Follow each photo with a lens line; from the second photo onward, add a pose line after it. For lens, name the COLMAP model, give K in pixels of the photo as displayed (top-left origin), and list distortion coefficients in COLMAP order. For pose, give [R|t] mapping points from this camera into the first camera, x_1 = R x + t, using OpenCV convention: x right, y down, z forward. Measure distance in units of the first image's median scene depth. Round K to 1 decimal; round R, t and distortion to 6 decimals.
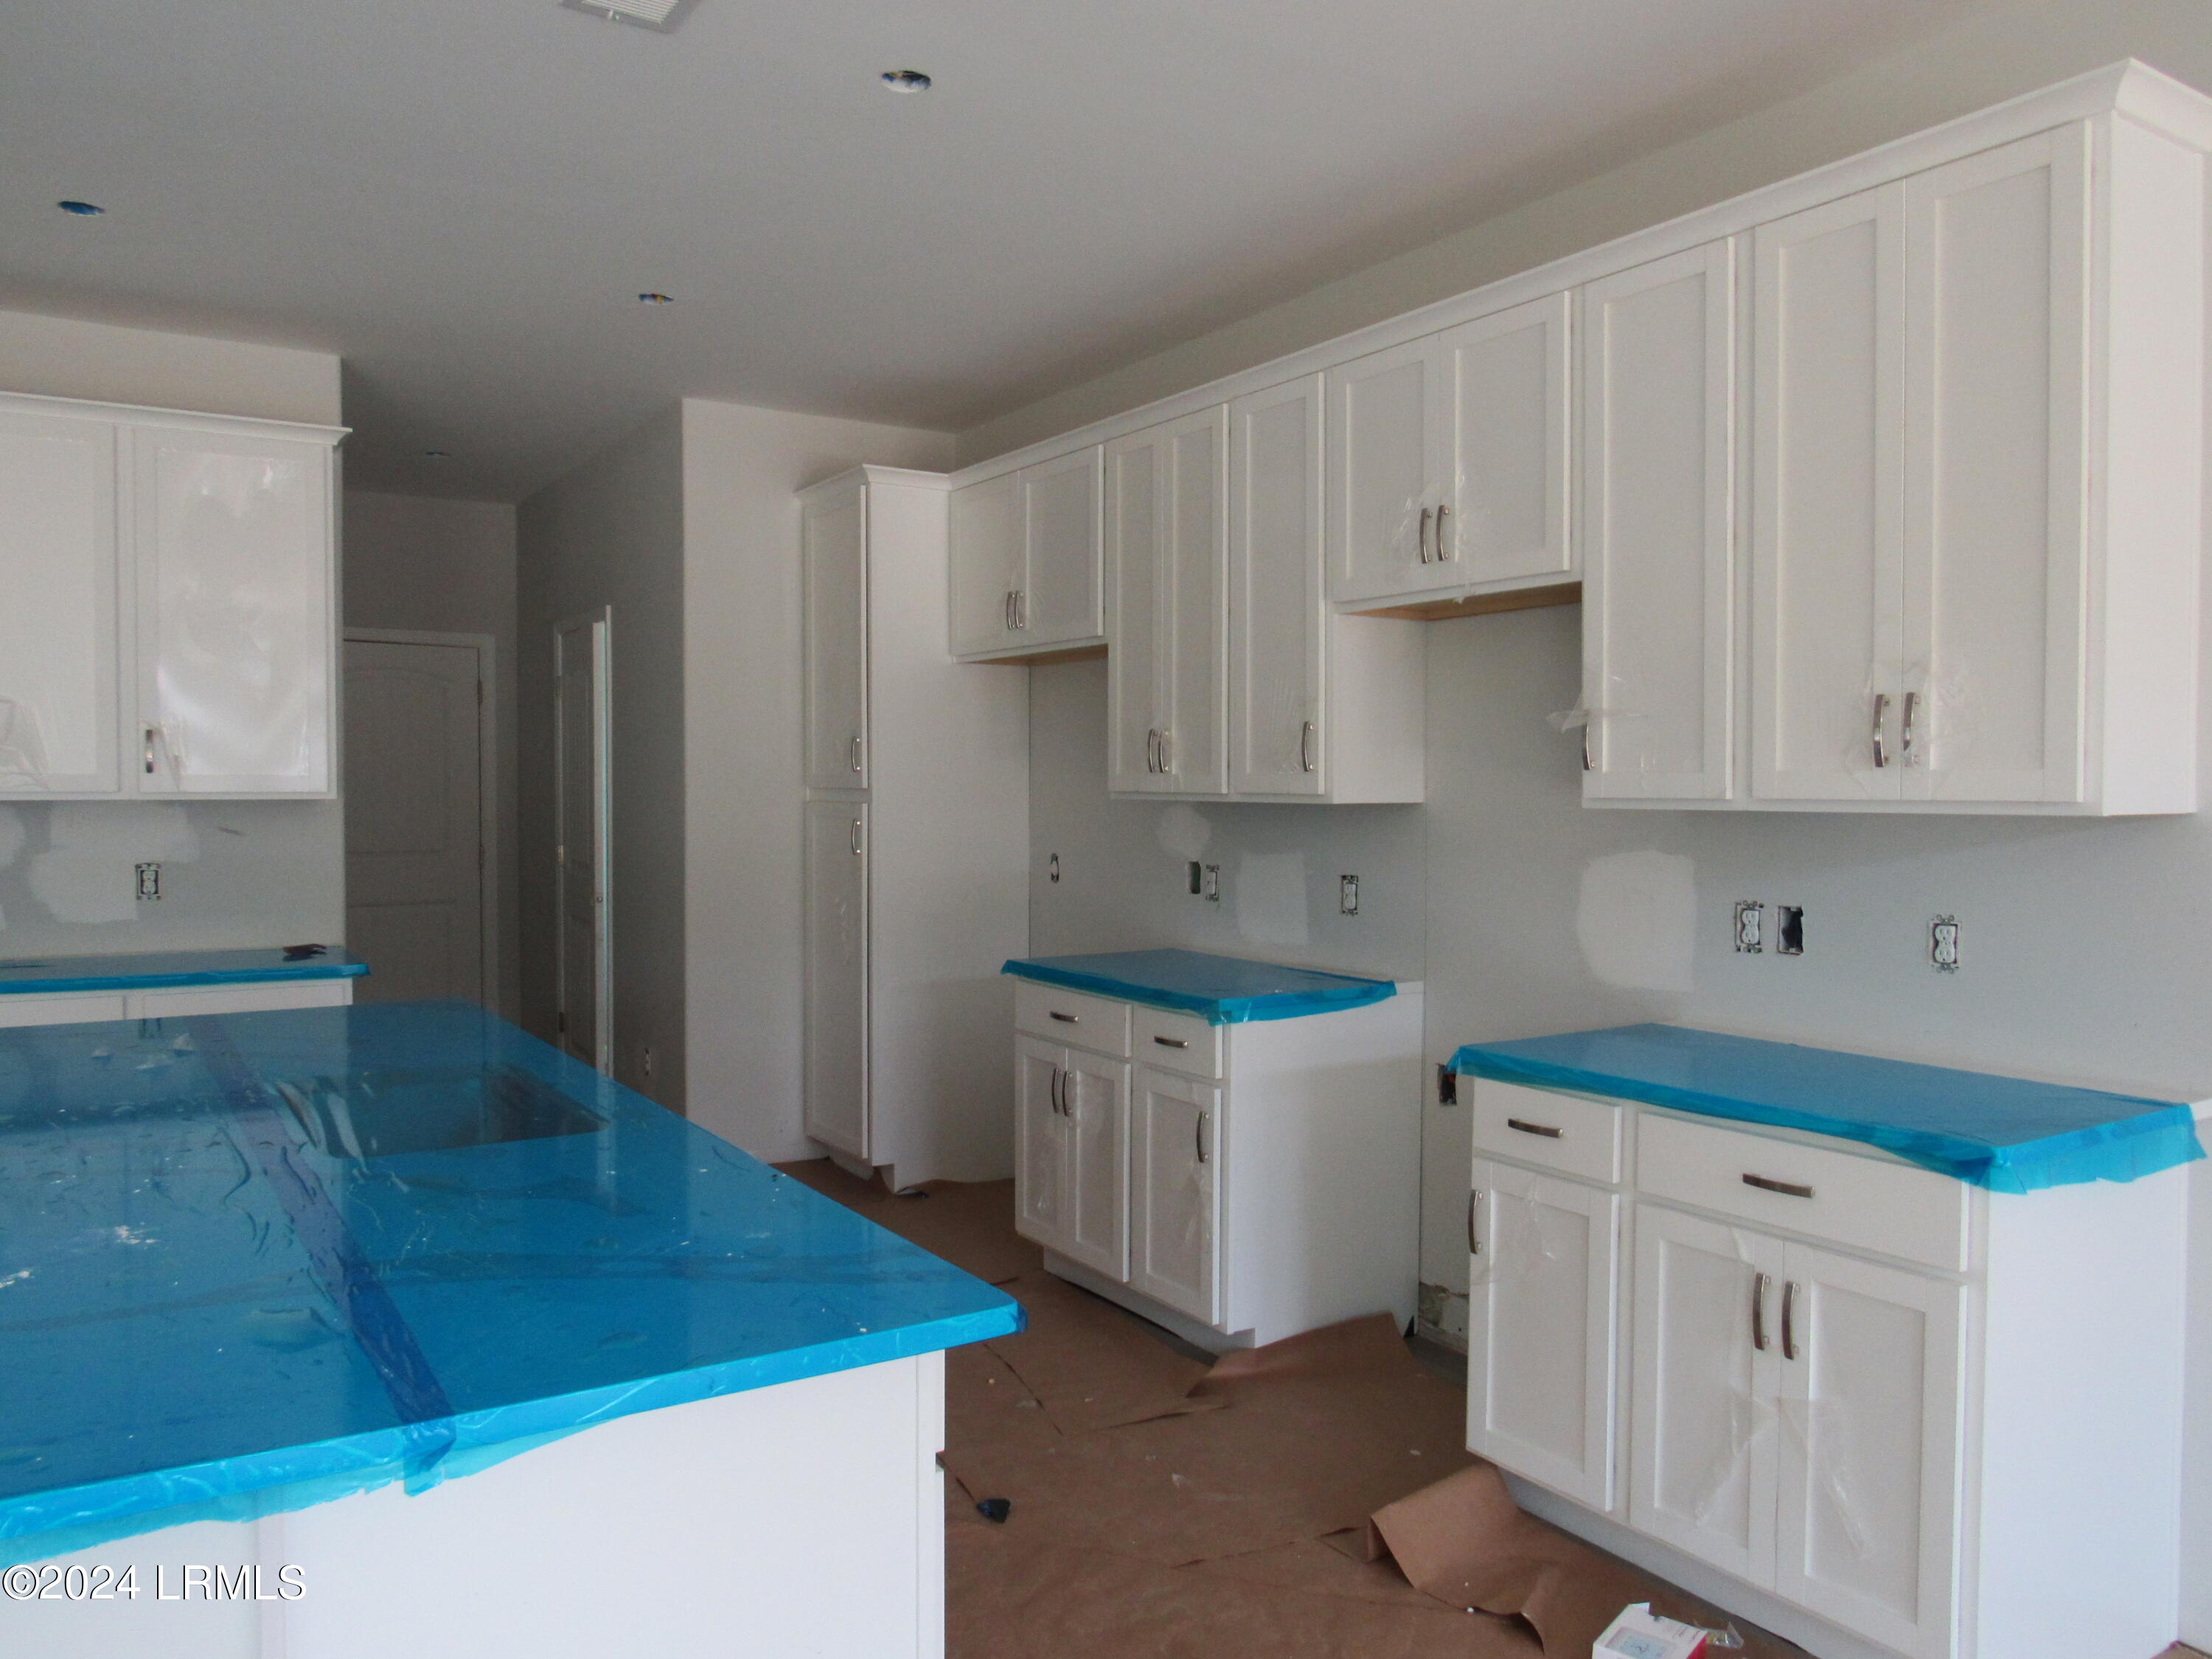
lens RADIAL K [[1584.2, 0, 1101.5], [0, 1584.2, 828.5], [0, 0, 1]] dist [-0.010391, -0.008038]
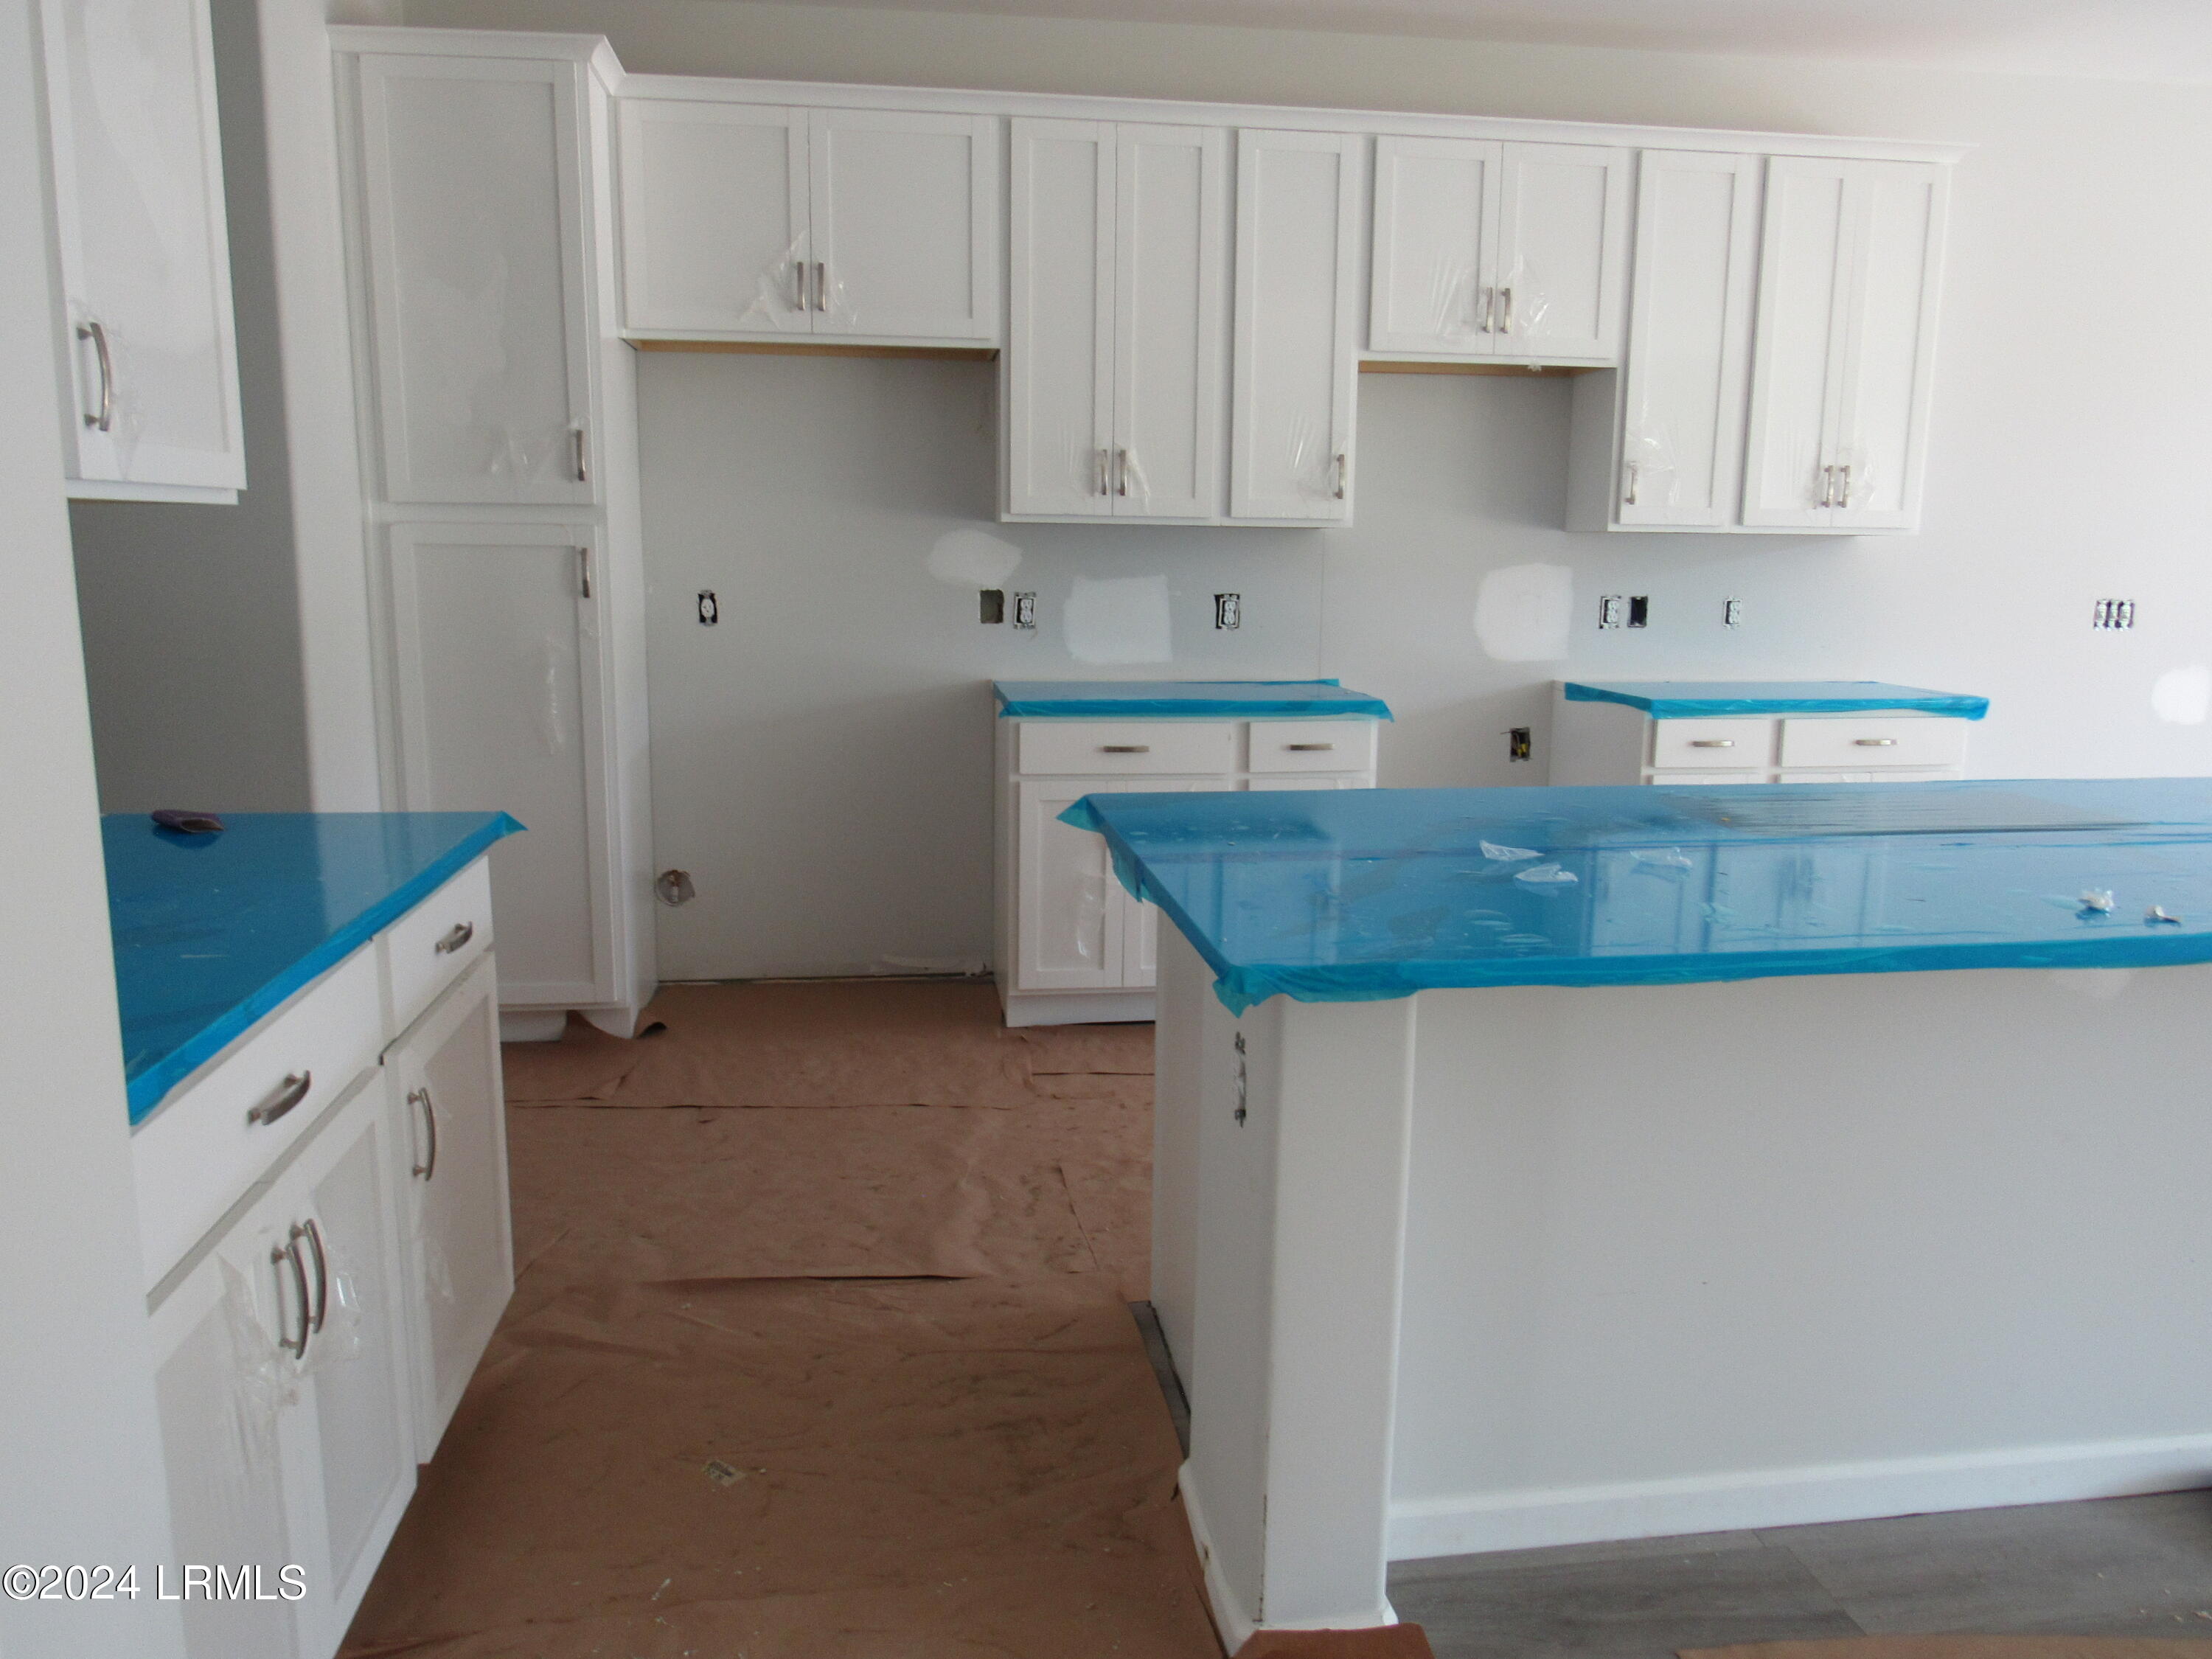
lens RADIAL K [[1584.2, 0, 1108.1], [0, 1584.2, 837.6], [0, 0, 1]] dist [-0.010391, -0.008038]
pose [[0.410354, -0.159856, 0.897806, -1.162639], [0.015219, 0.985579, 0.168528, 0.012006], [-0.911799, -0.055492, 0.406869, 0.784563]]
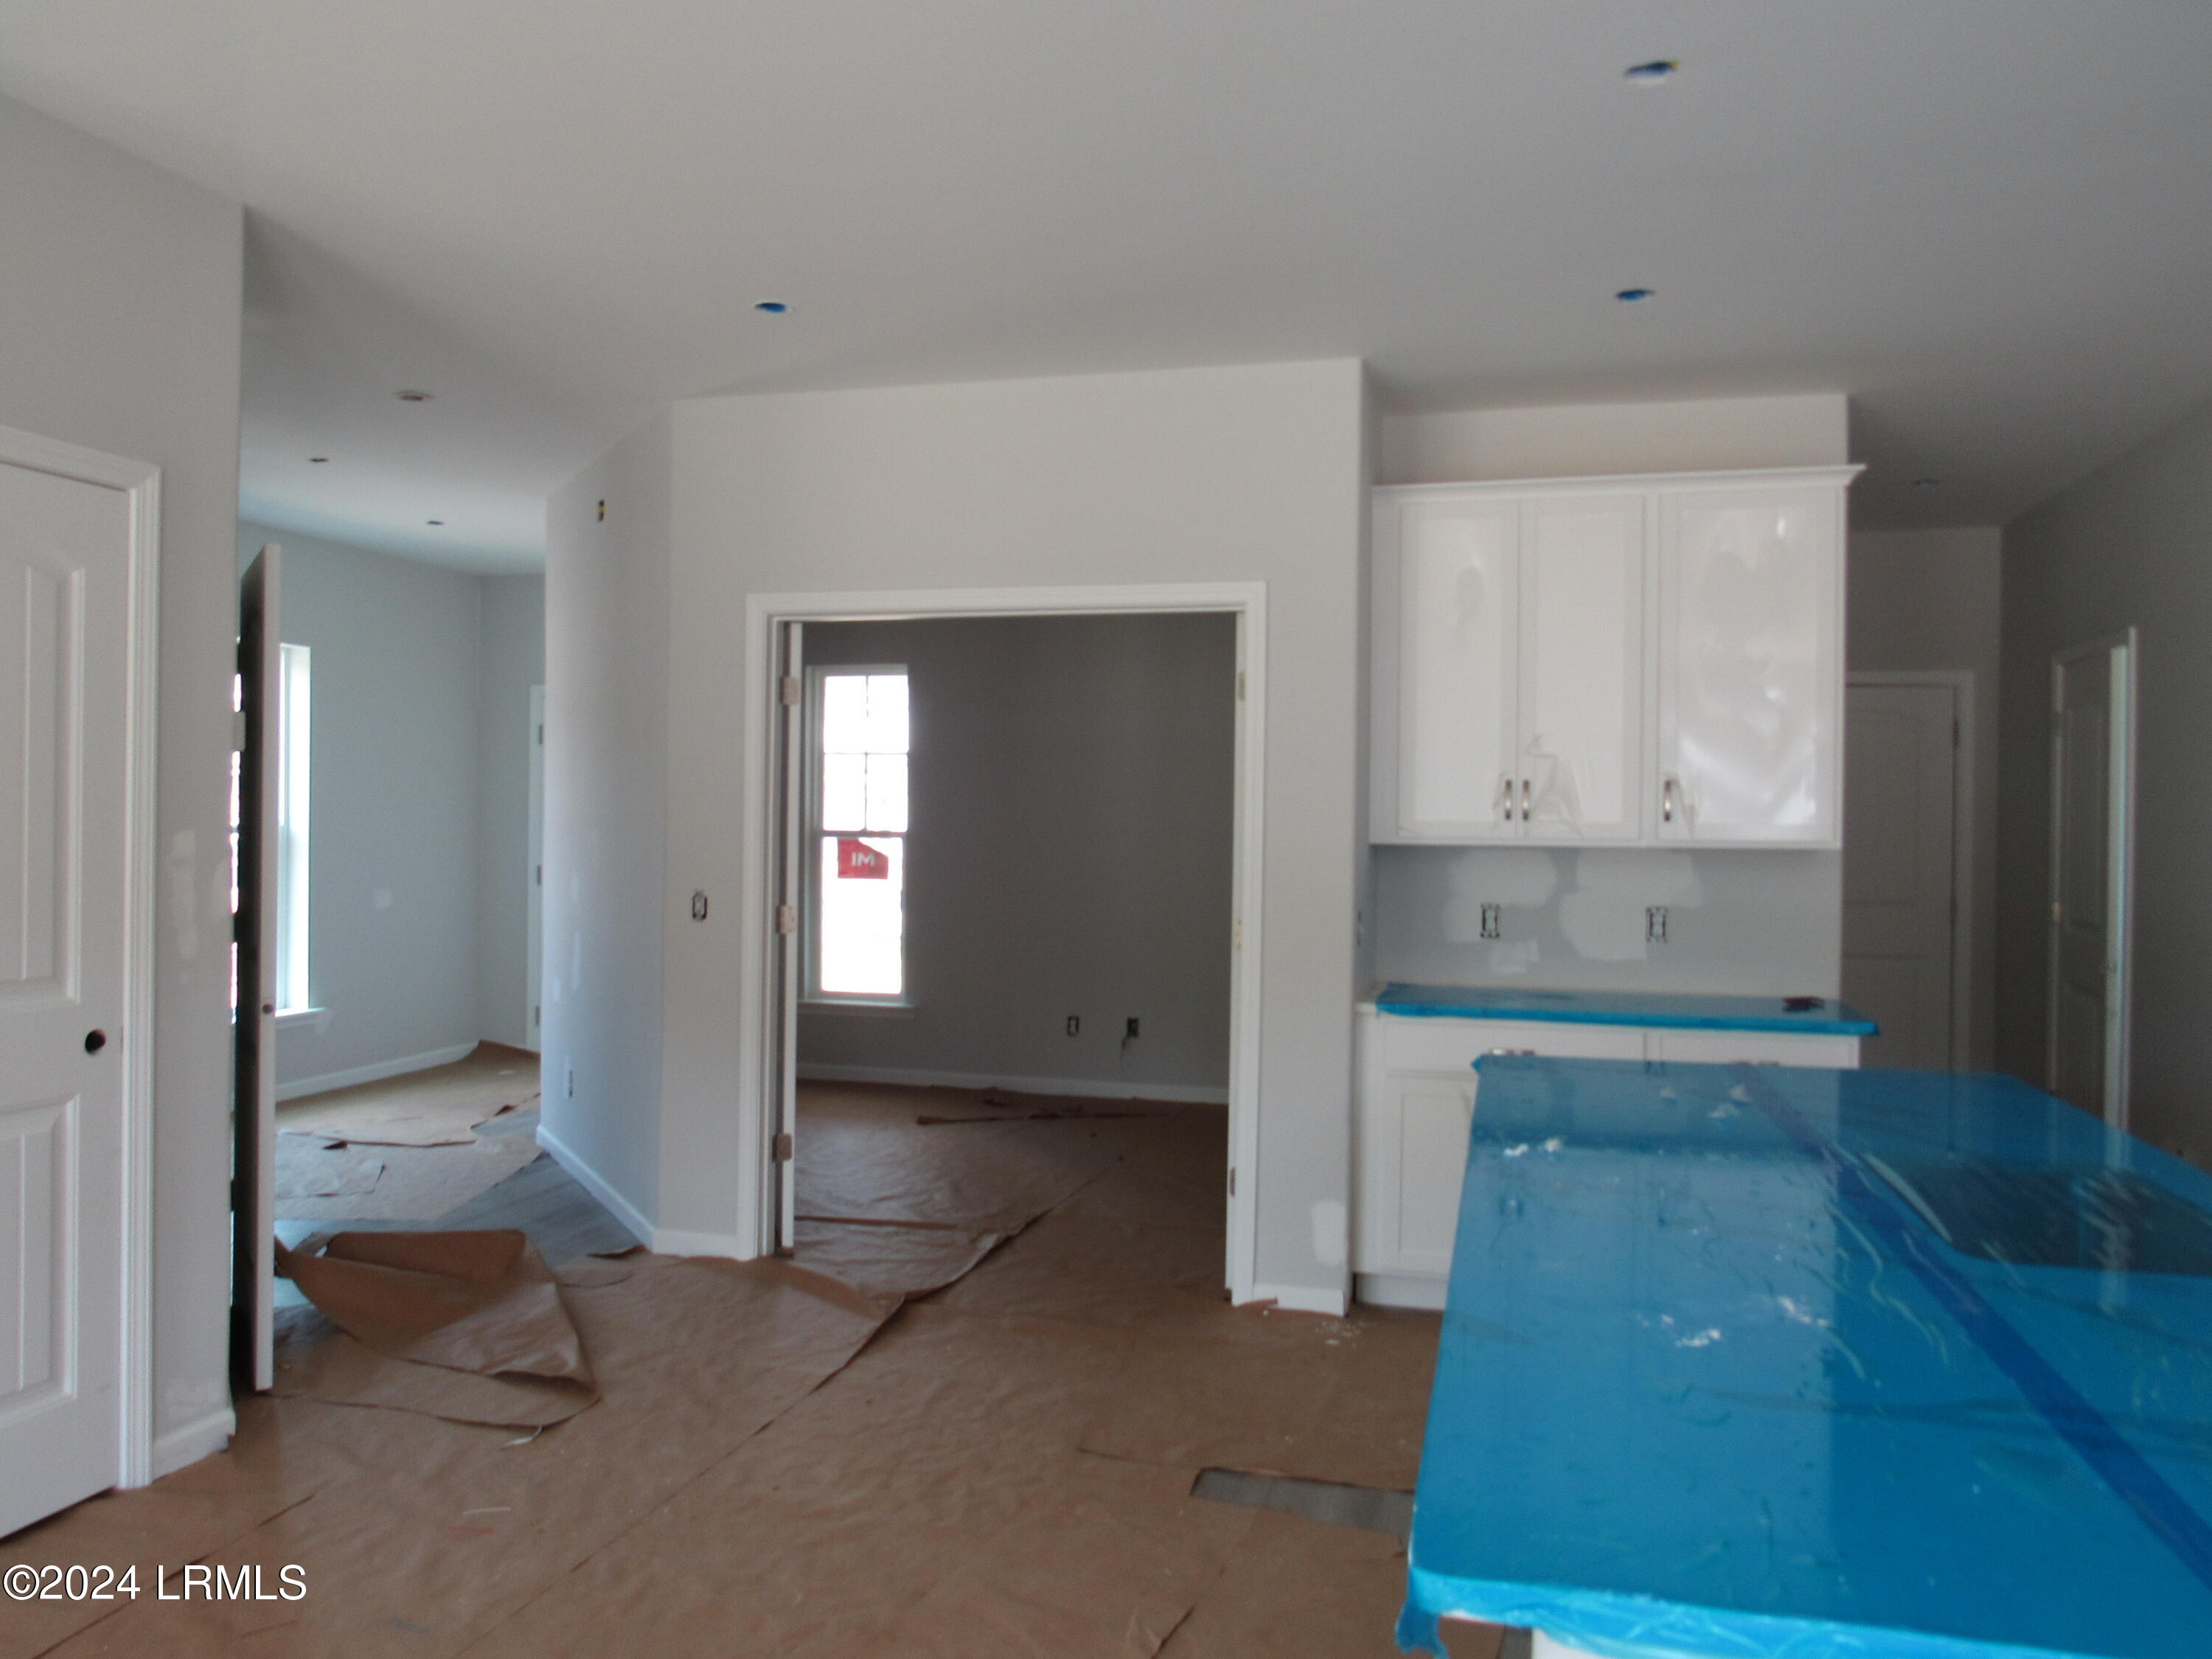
lens RADIAL K [[1584.2, 0, 1106.8], [0, 1584.2, 824.2], [0, 0, 1]] dist [-0.010391, -0.008038]
pose [[0.679691, 0.002307, -0.733495, -0.080370], [-0.025120, 0.999482, -0.020133, -0.002908], [0.733068, 0.032110, 0.679397, 0.012256]]
